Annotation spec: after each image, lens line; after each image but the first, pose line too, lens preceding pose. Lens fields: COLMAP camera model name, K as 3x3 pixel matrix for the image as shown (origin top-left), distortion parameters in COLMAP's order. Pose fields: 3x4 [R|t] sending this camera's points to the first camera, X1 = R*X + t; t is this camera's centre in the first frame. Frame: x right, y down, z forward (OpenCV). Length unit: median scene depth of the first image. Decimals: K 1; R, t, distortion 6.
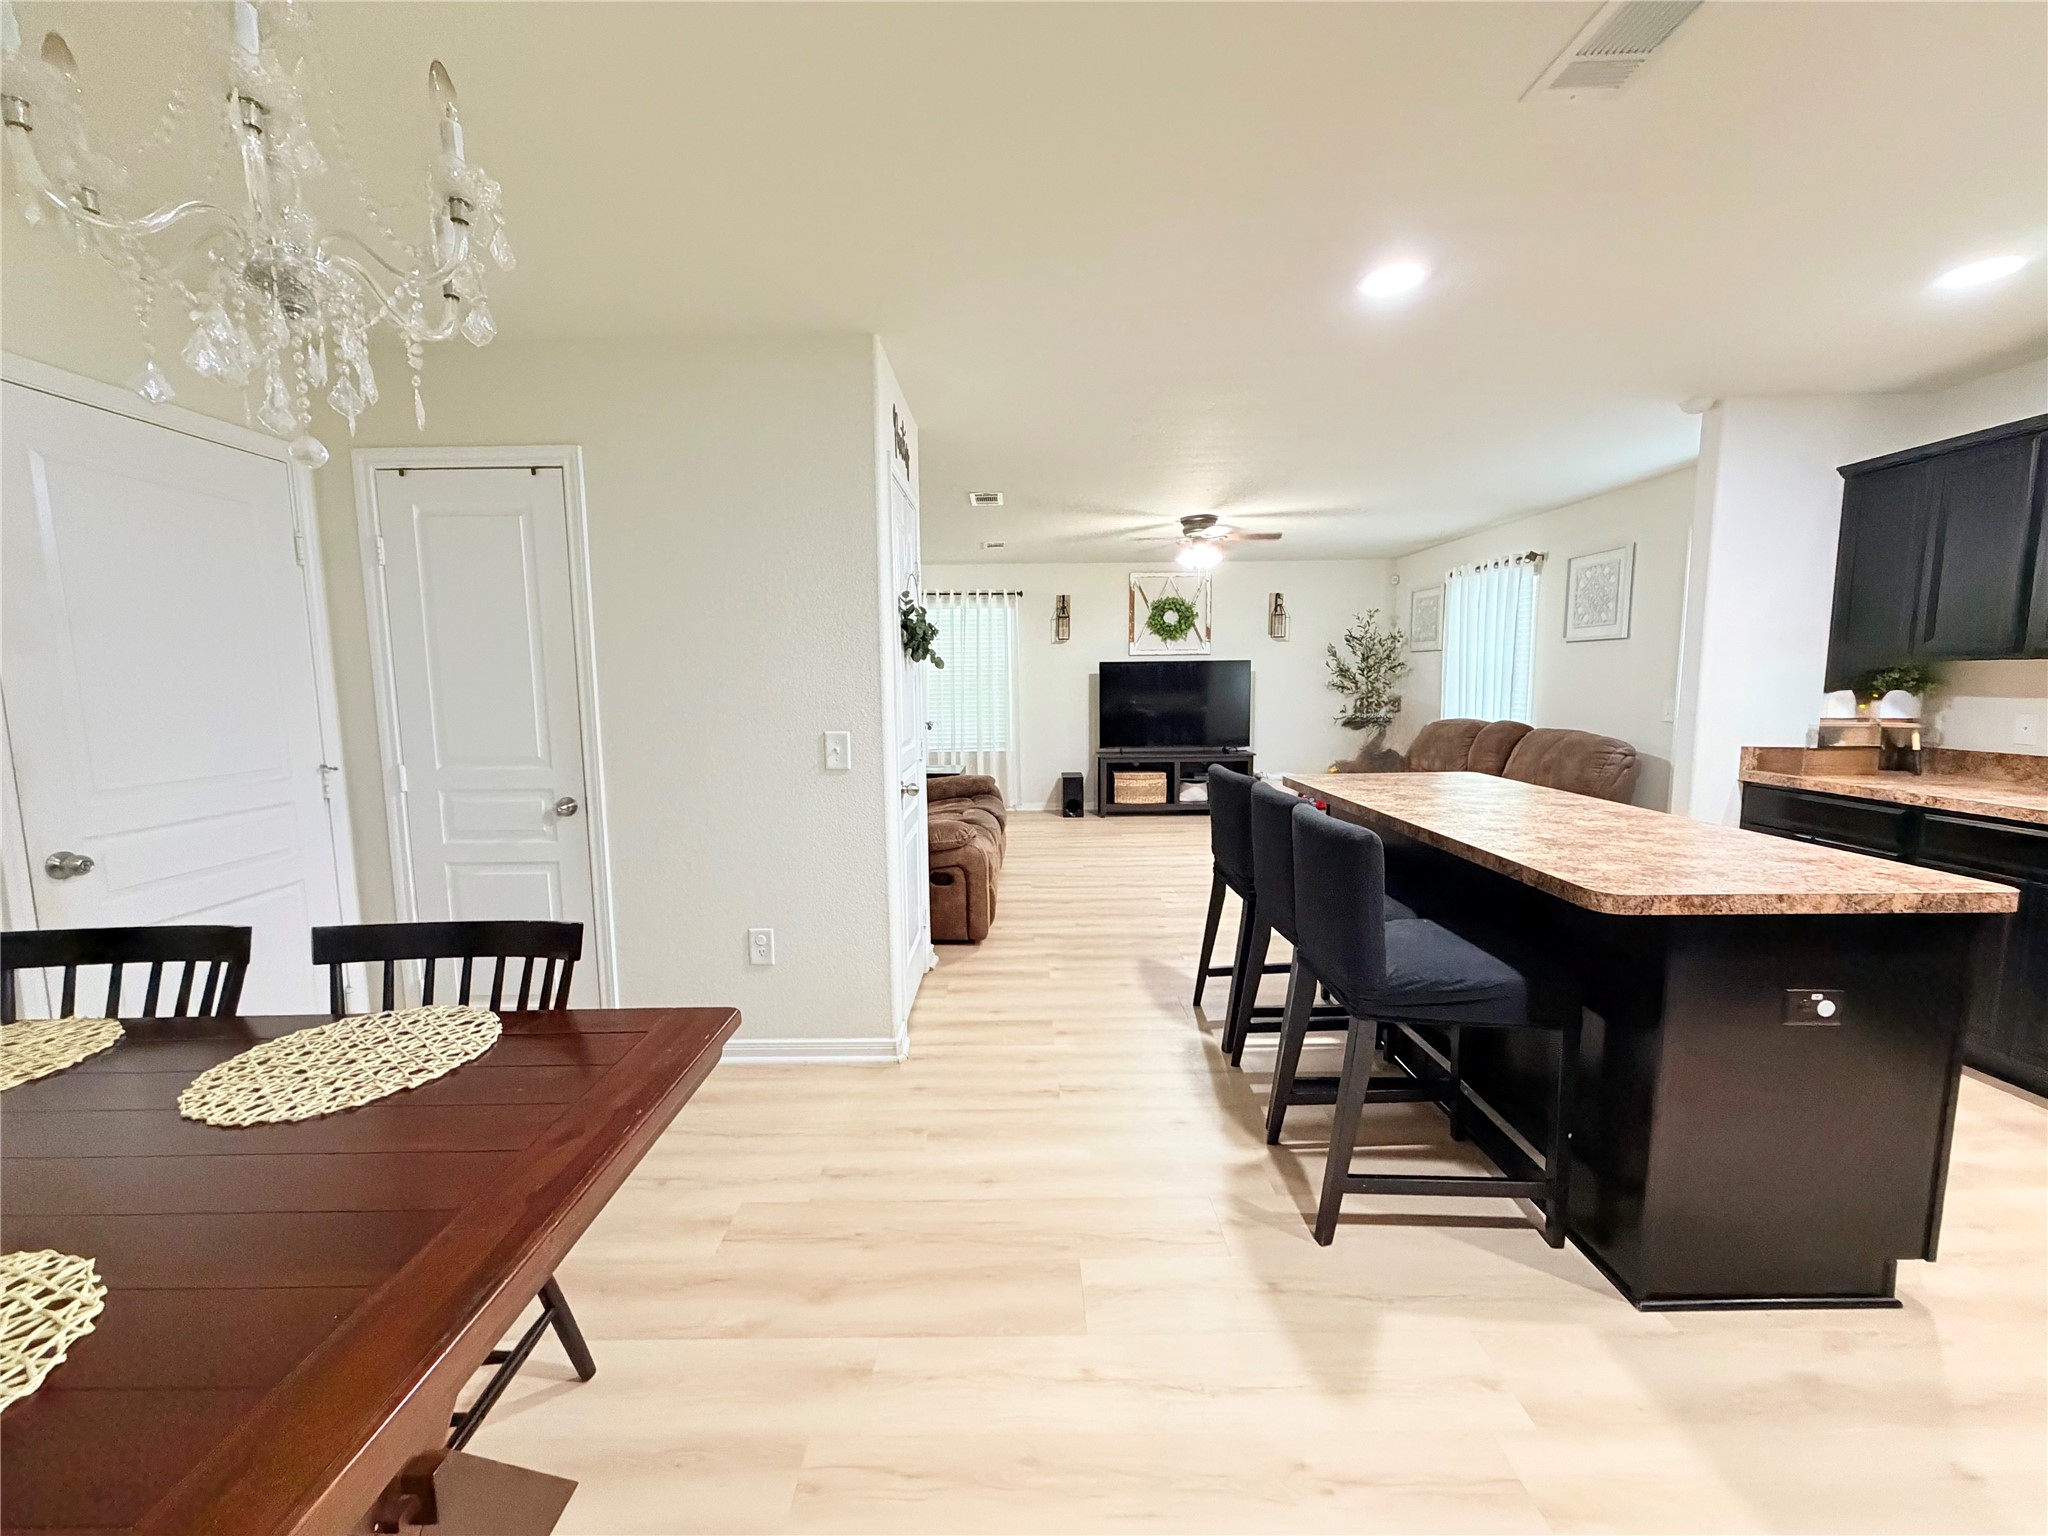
lens RADIAL K [[813.4, 0, 1018.8], [0, 813.4, 768.7], [0, 0, 1]] dist [0.000209, -0.000071]
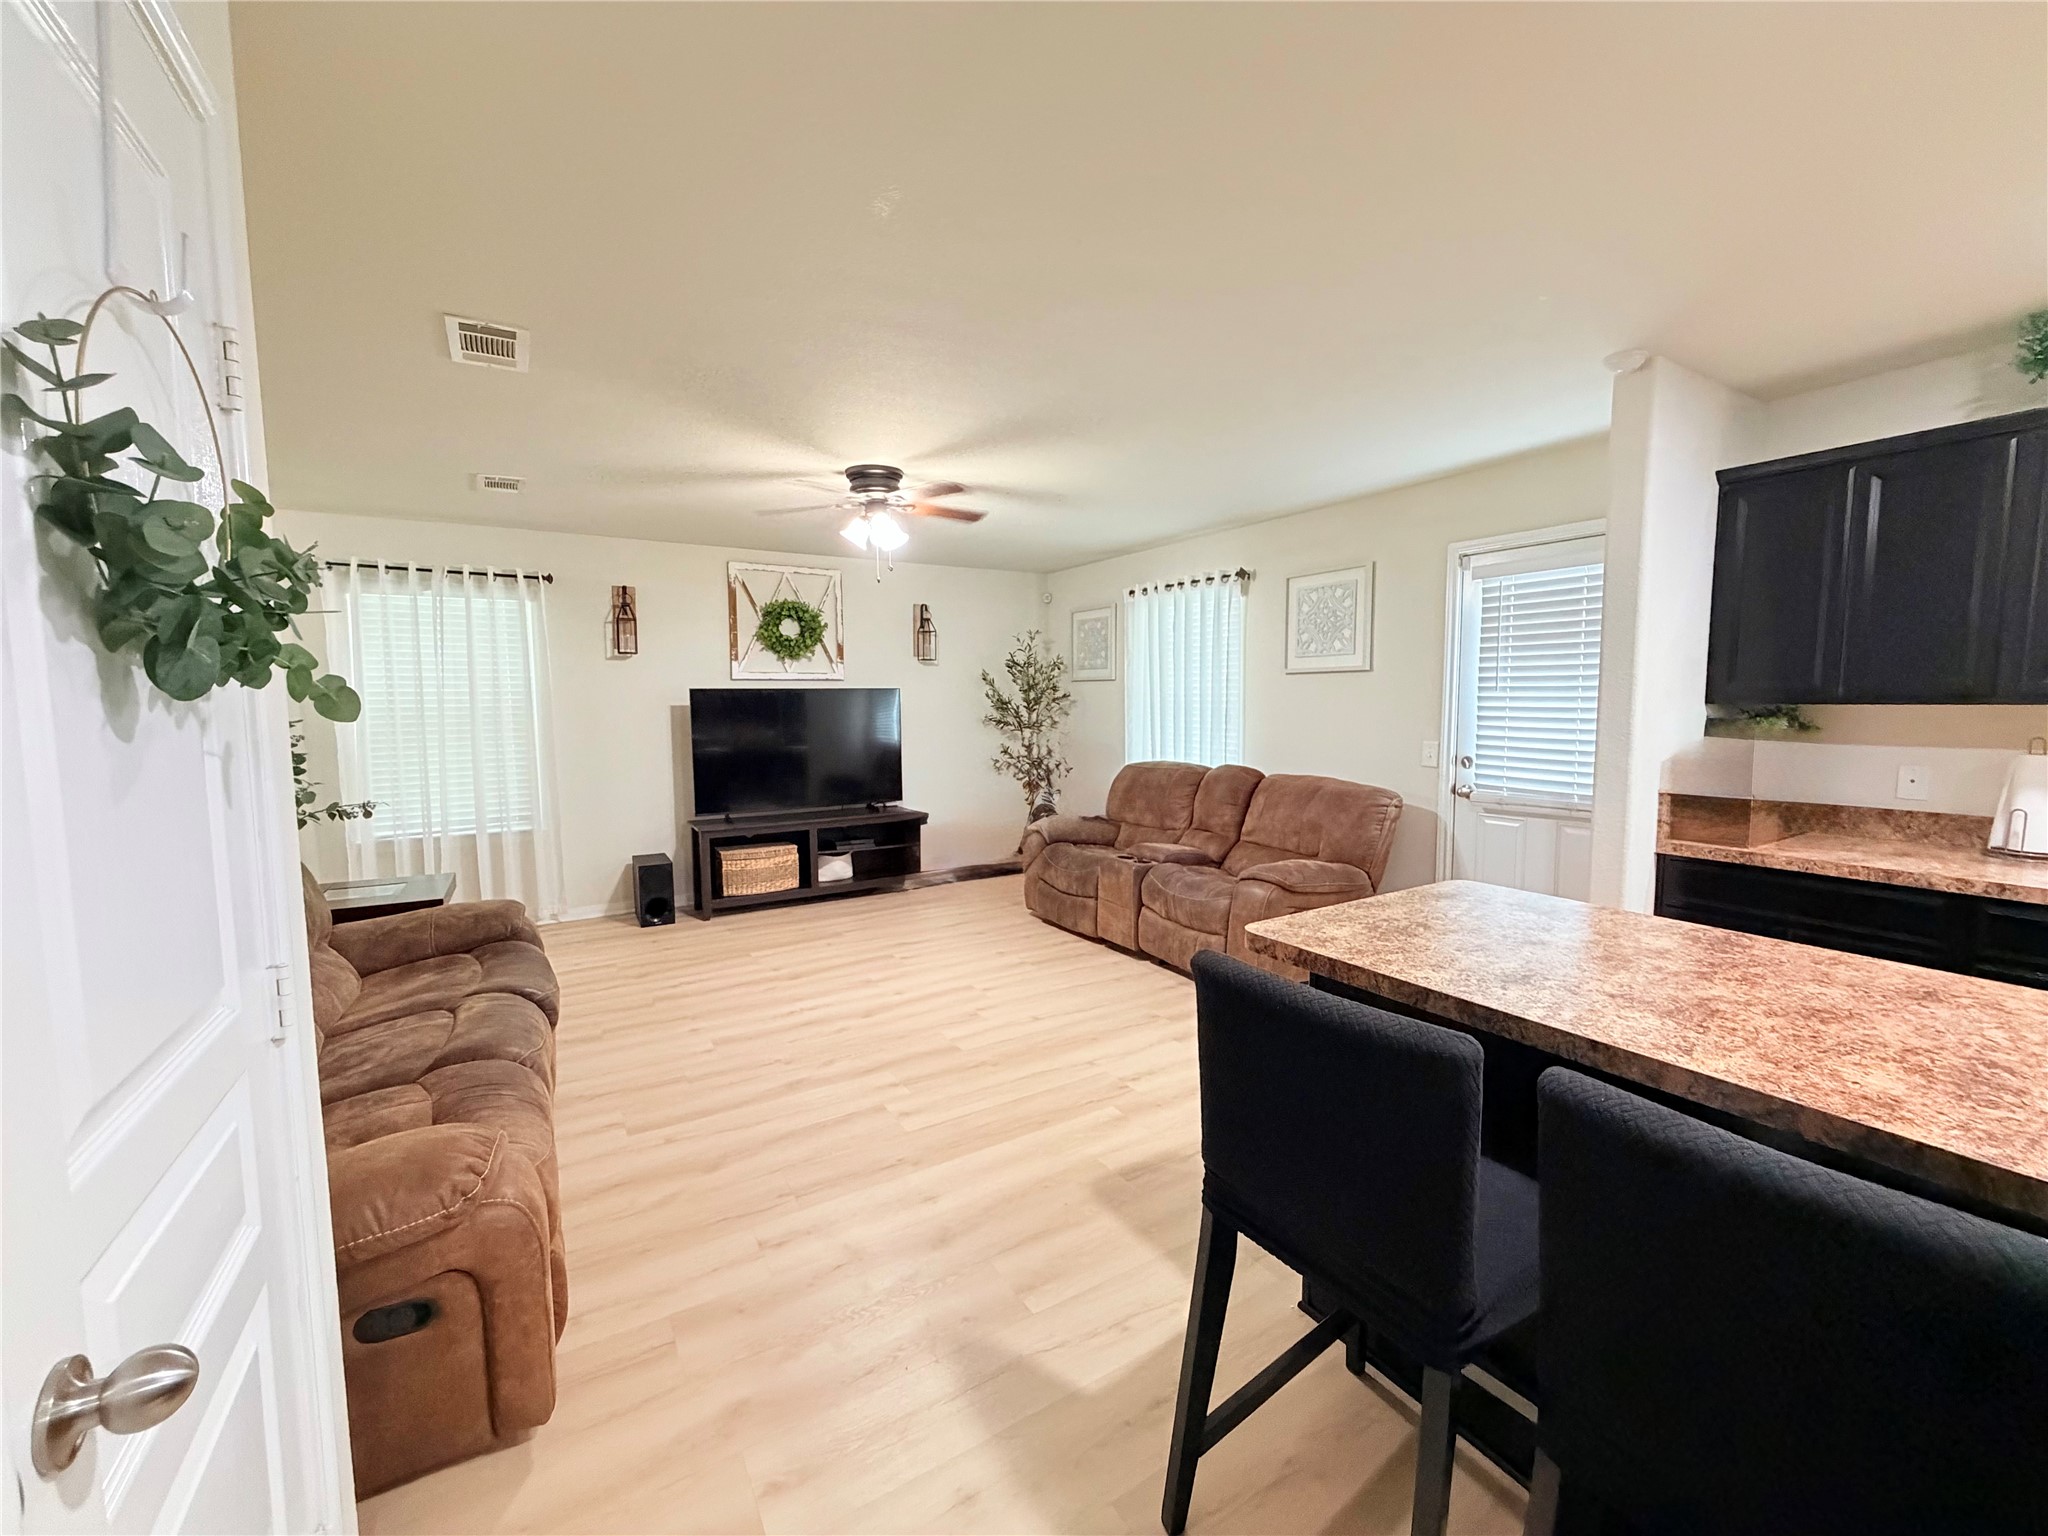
lens RADIAL K [[813.4, 0, 1018.8], [0, 813.4, 768.7], [0, 0, 1]] dist [0.000209, -0.000071]
pose [[0.853488, -0.039332, 0.519627, -0.056275], [0.055329, 0.998351, -0.015309, -0.110131], [-0.518168, 0.041817, 0.854256, 0.795899]]
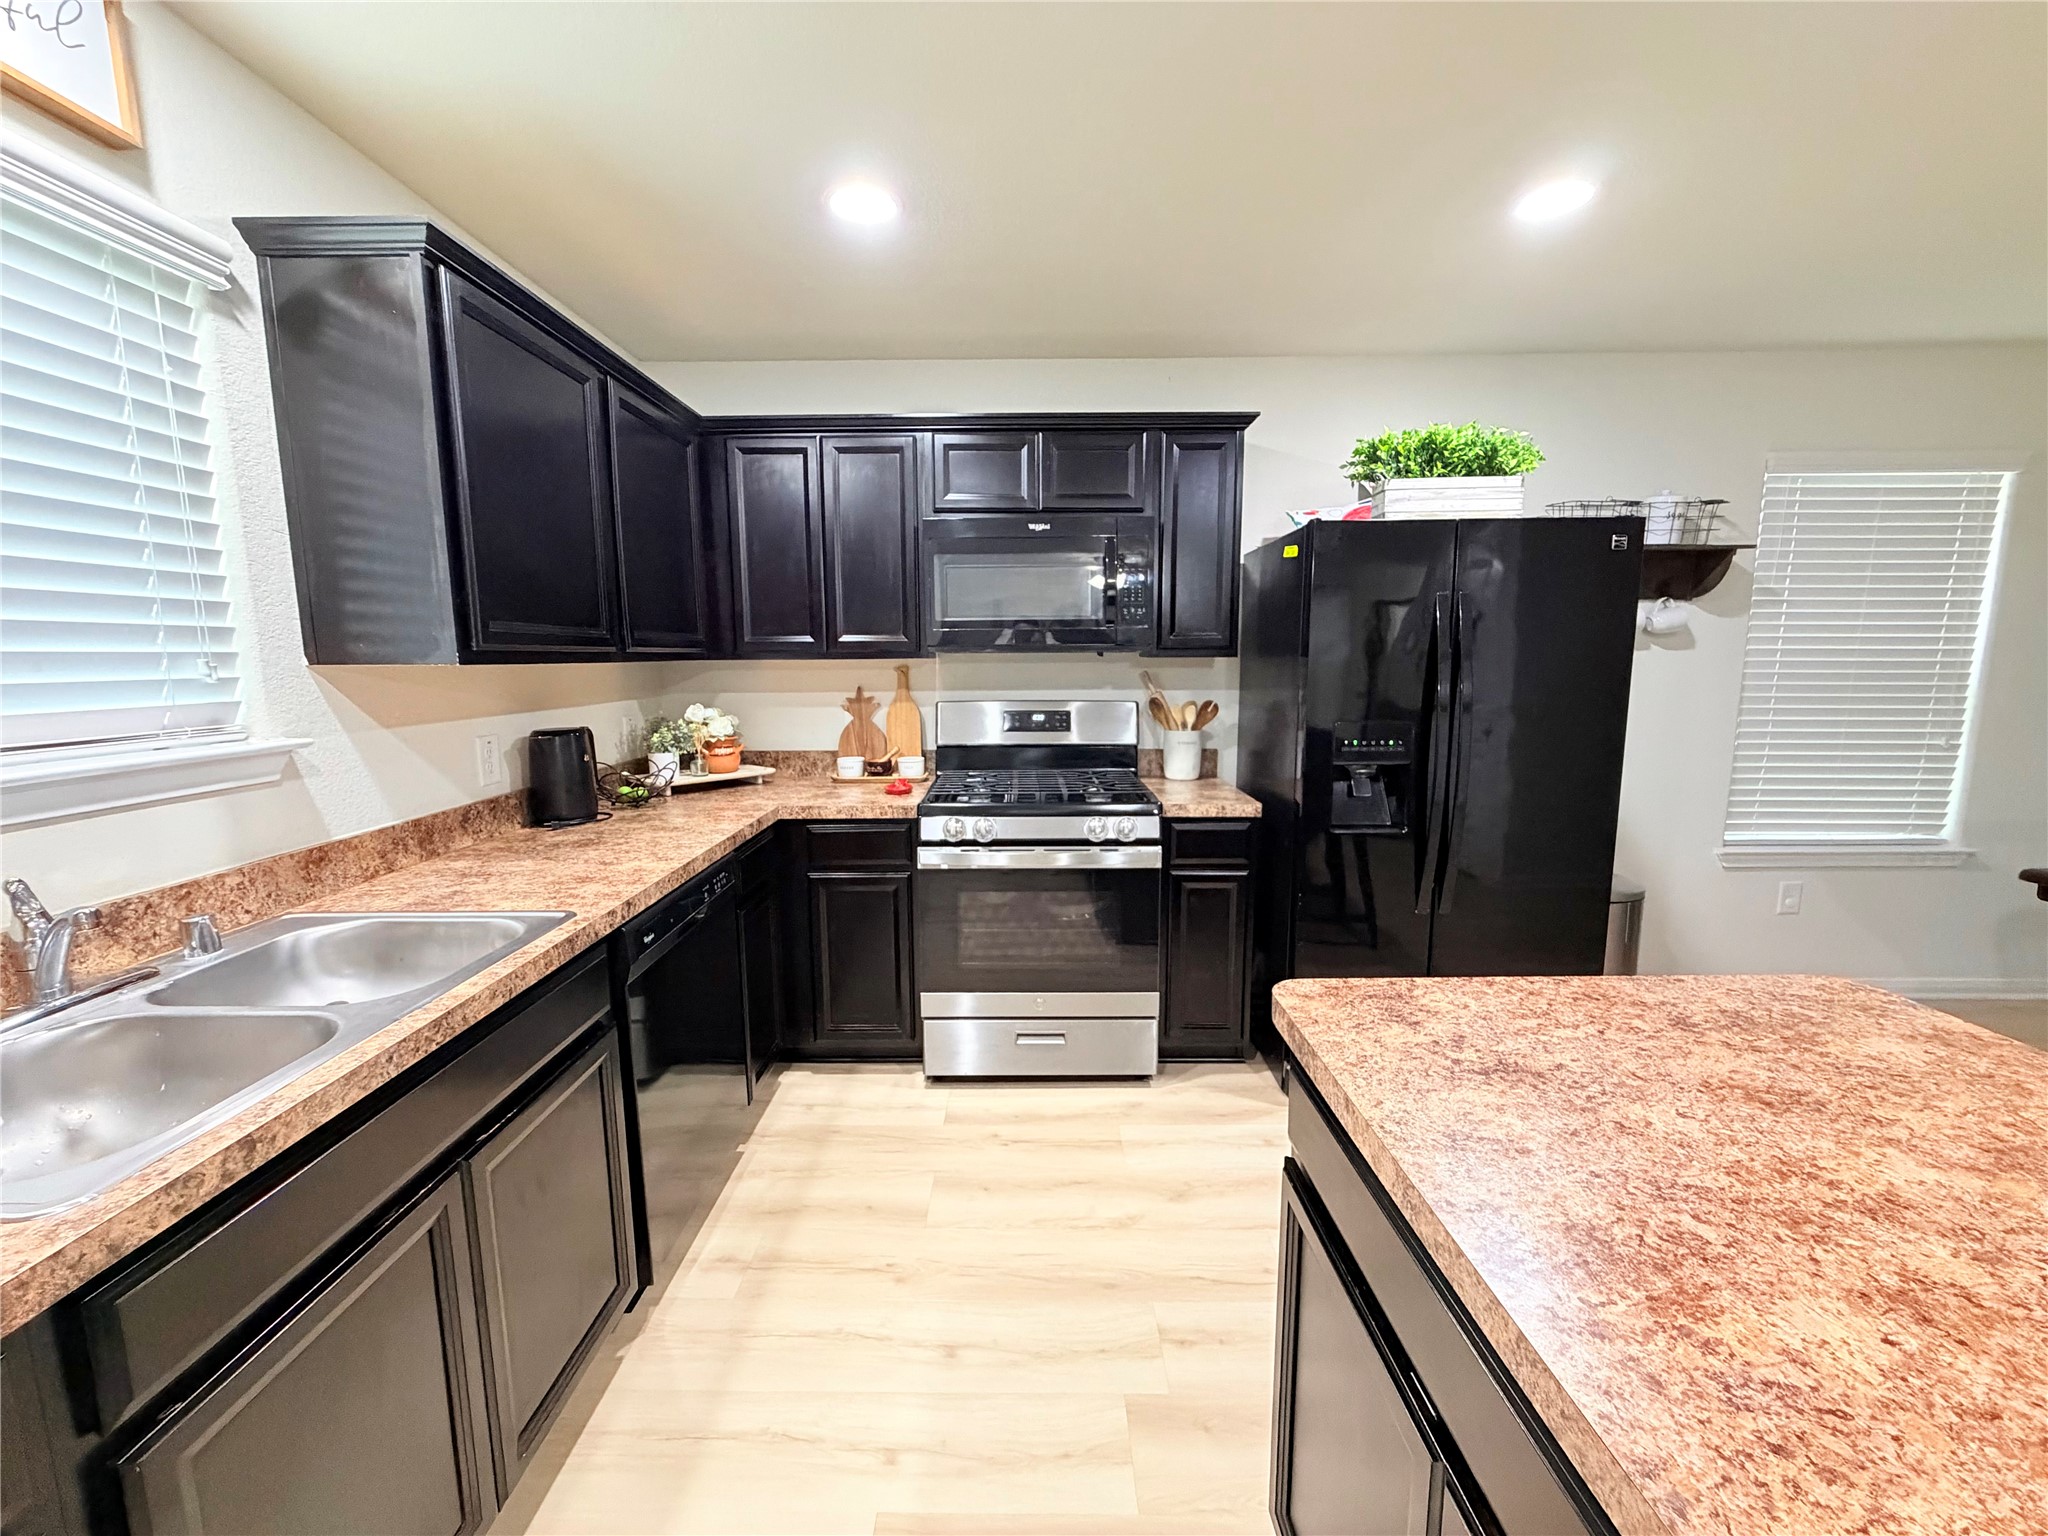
lens RADIAL K [[813.4, 0, 1018.8], [0, 813.4, 768.7], [0, 0, 1]] dist [0.000209, -0.000071]
pose [[-0.999608, 0.024387, 0.013733, 0.803301], [0.027025, 0.968638, 0.247004, -0.192958], [-0.007279, 0.247278, -0.968917, 1.490199]]
